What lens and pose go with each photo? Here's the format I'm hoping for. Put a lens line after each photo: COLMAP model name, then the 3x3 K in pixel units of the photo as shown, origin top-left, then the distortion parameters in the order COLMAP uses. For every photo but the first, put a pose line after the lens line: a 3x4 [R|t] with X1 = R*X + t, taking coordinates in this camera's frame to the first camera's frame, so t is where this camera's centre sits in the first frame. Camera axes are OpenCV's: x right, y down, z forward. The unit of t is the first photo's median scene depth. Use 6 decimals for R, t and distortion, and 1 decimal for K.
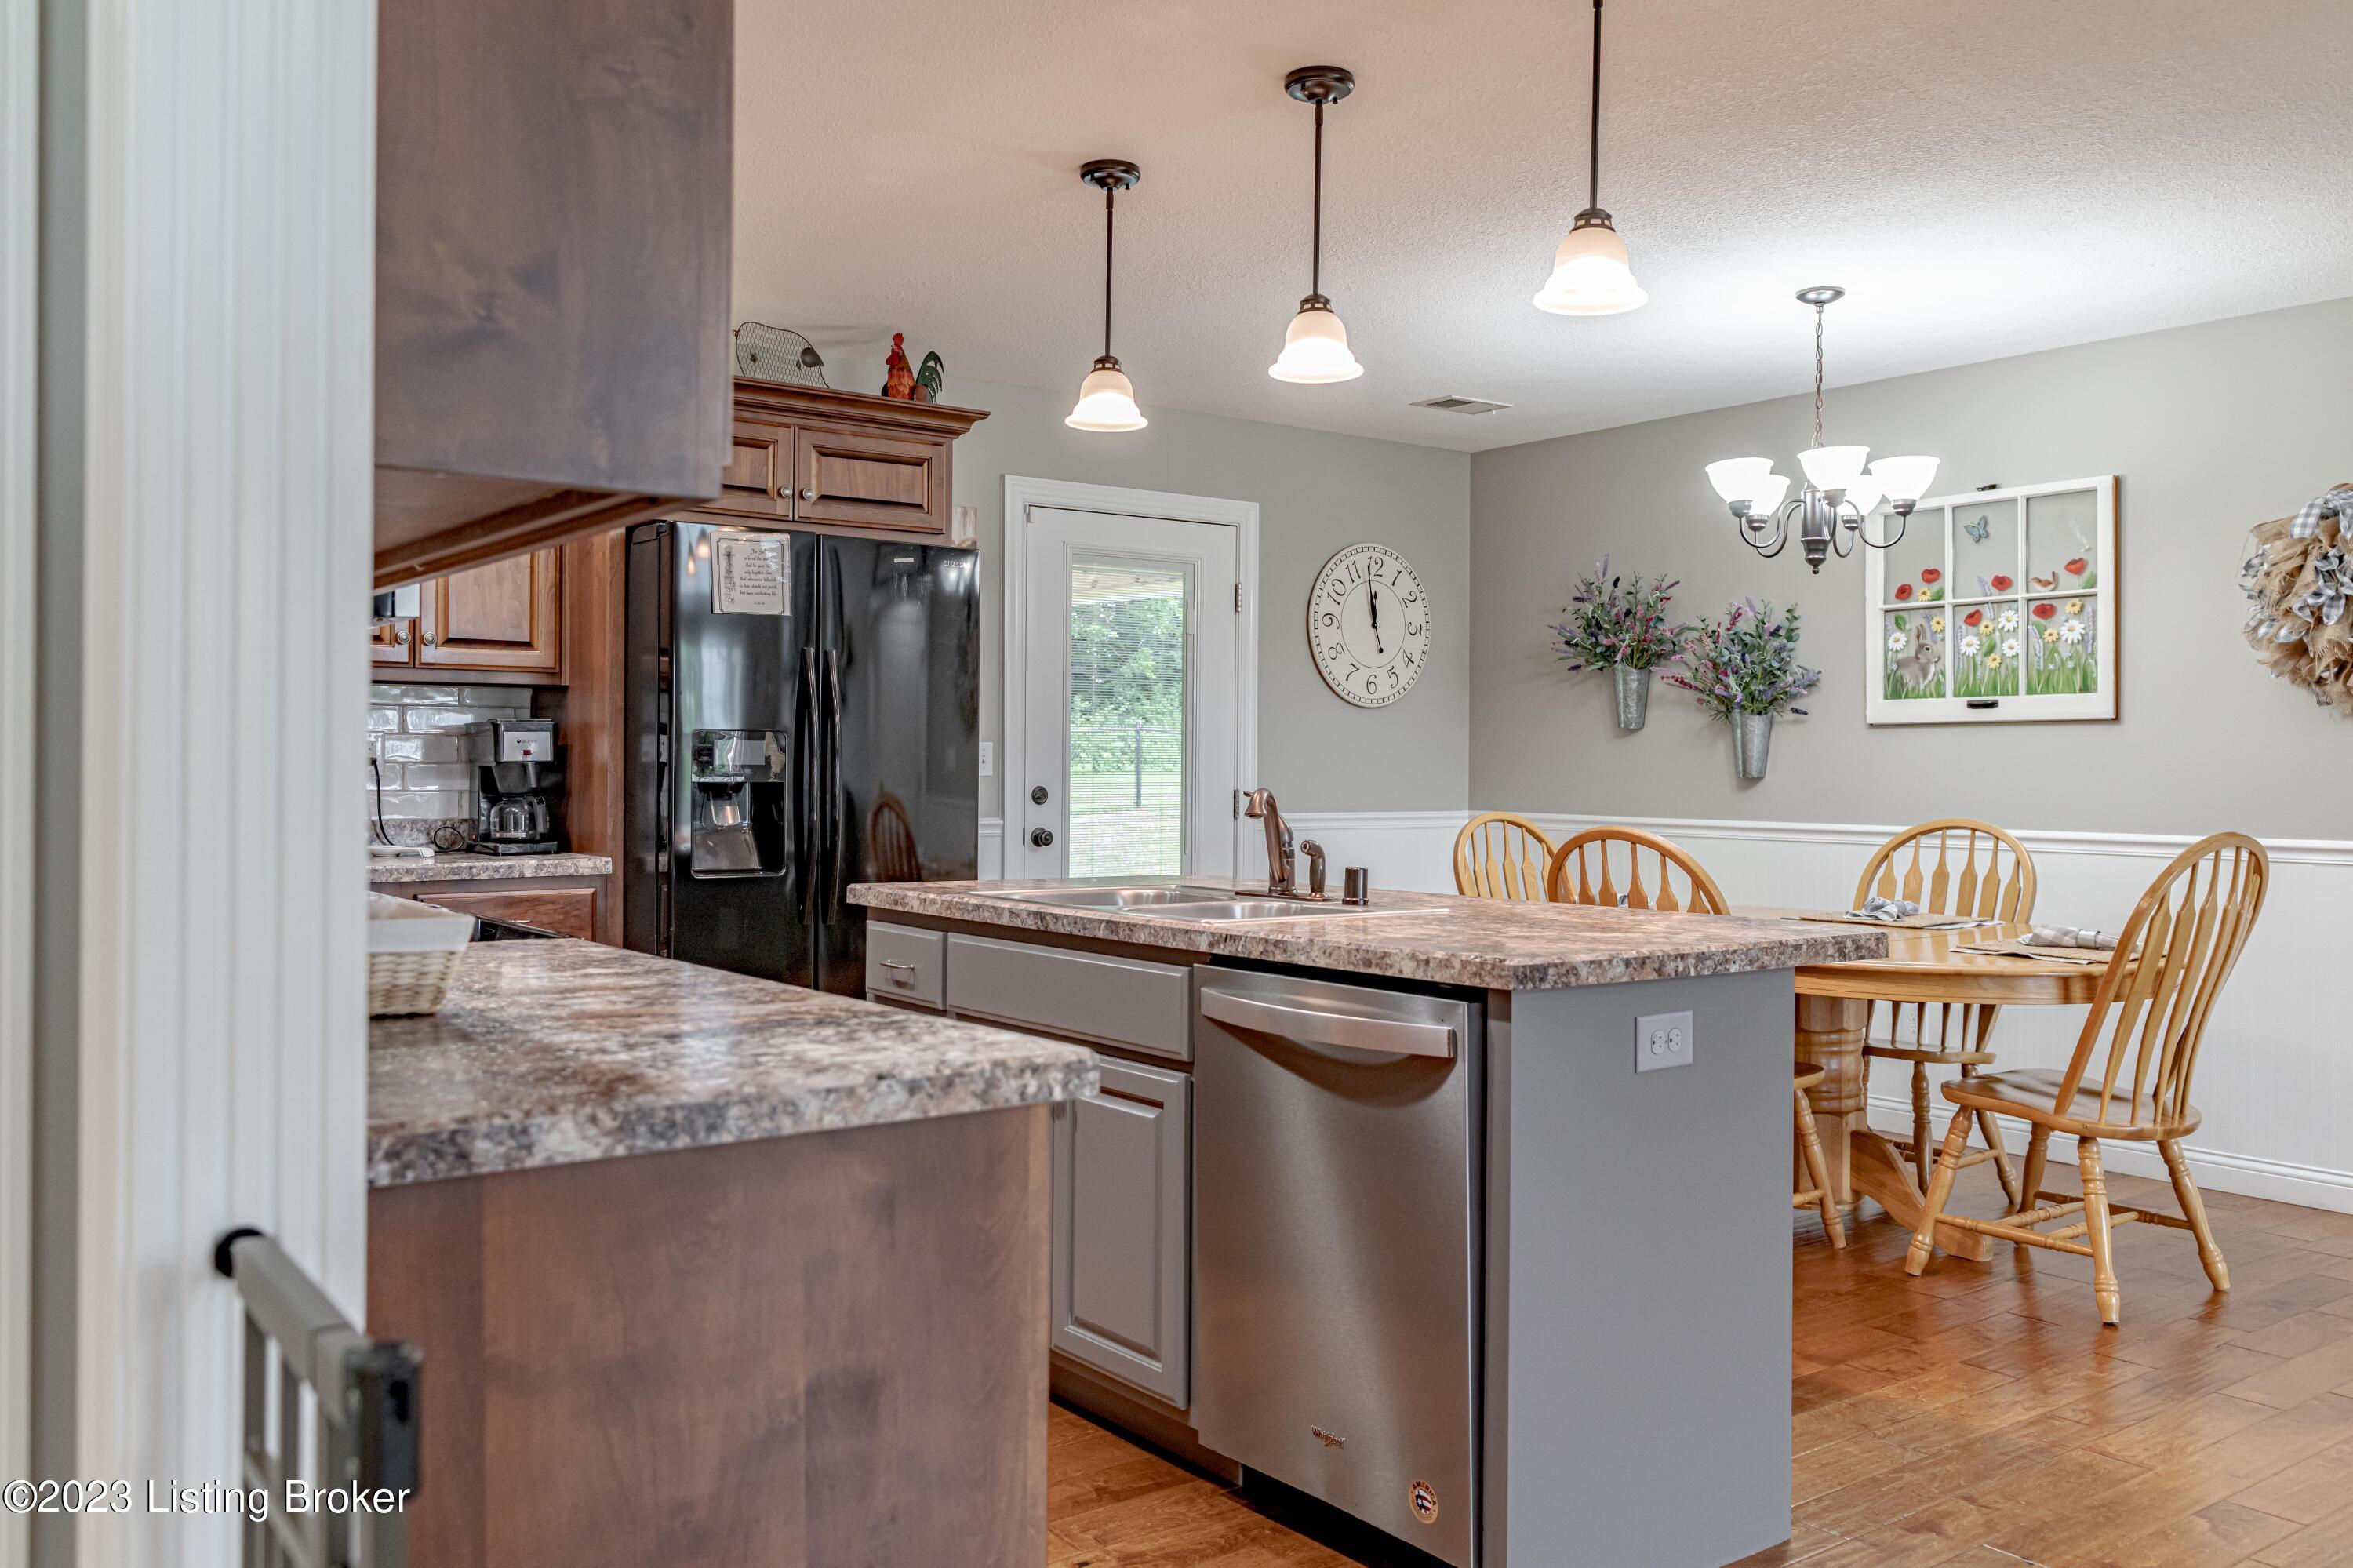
lens RADIAL K [[1847.3, 0, 1176.5], [0, 1847.3, 784.0], [0, 0, 1]] dist [-0.000626, -0.000563]
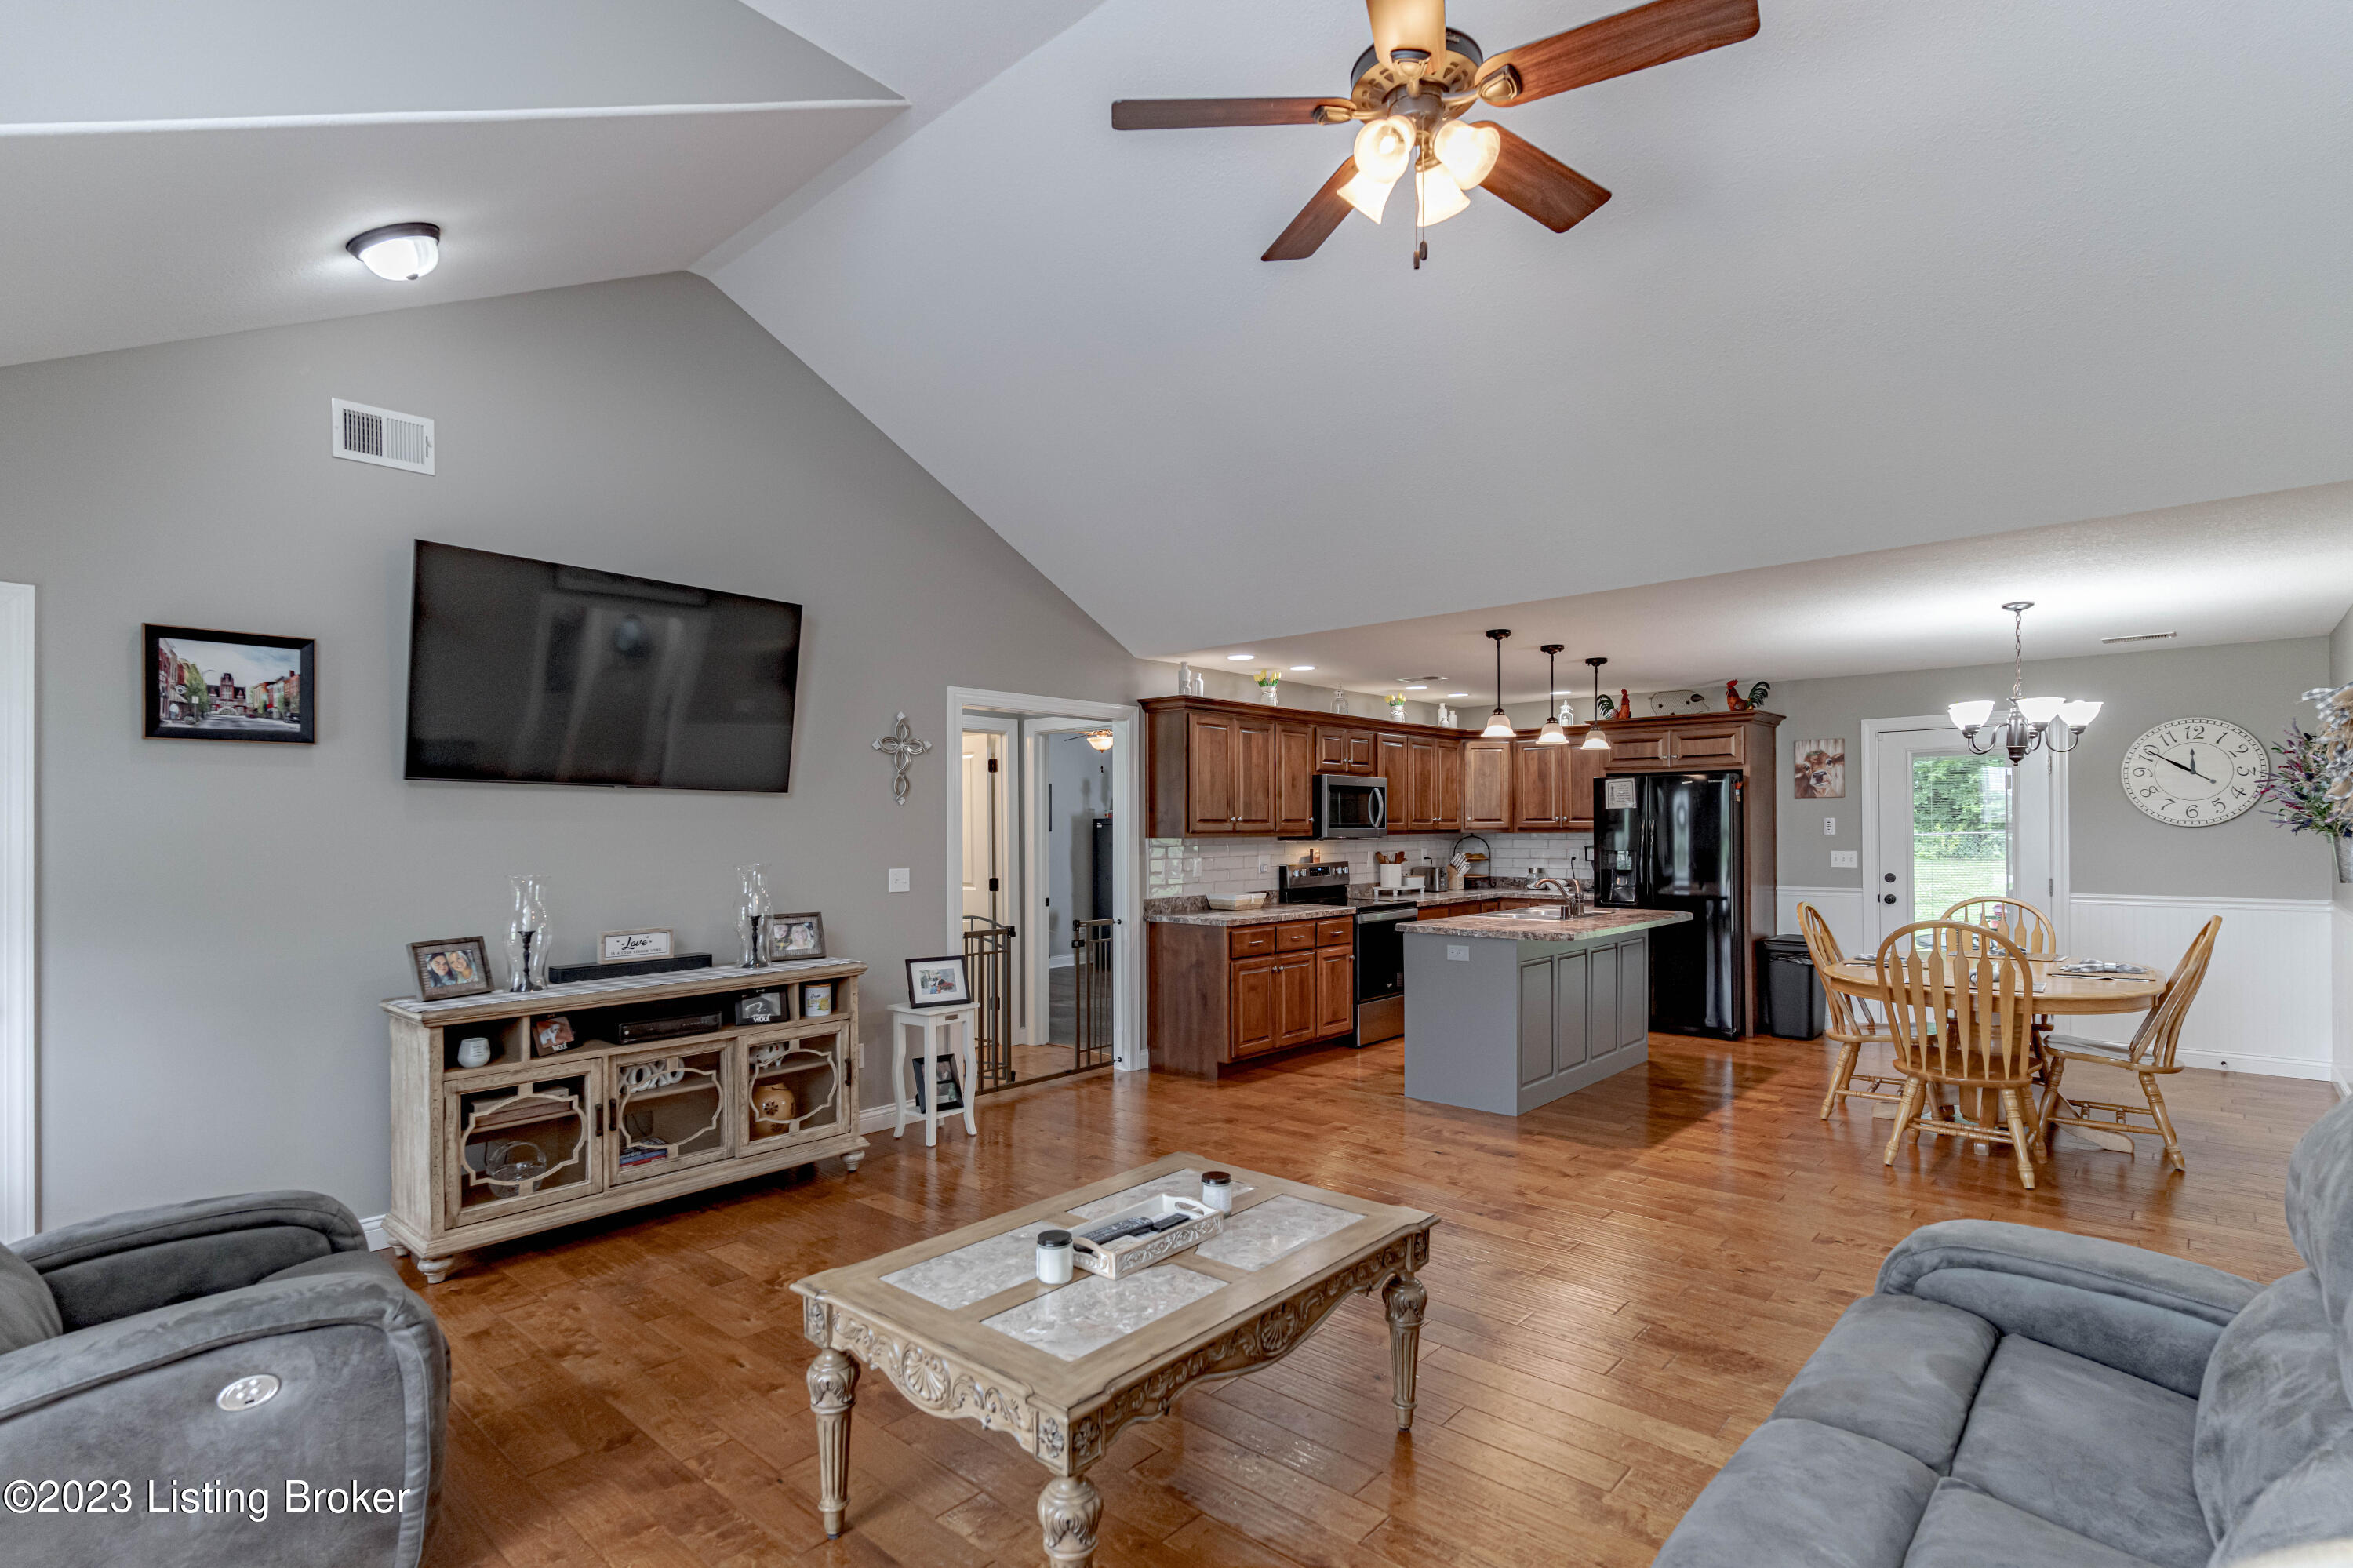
lens RADIAL K [[1115.4, 0, 1176.5], [0, 1115.4, 784.0], [0, 0, 1]] dist [-0.000884, -0.000188]
pose [[0.191224, -0.044689, -0.980529, 0.957469], [-0.002560, 0.998937, -0.046028, -0.037231], [0.981543, 0.011312, 0.190907, 0.022557]]
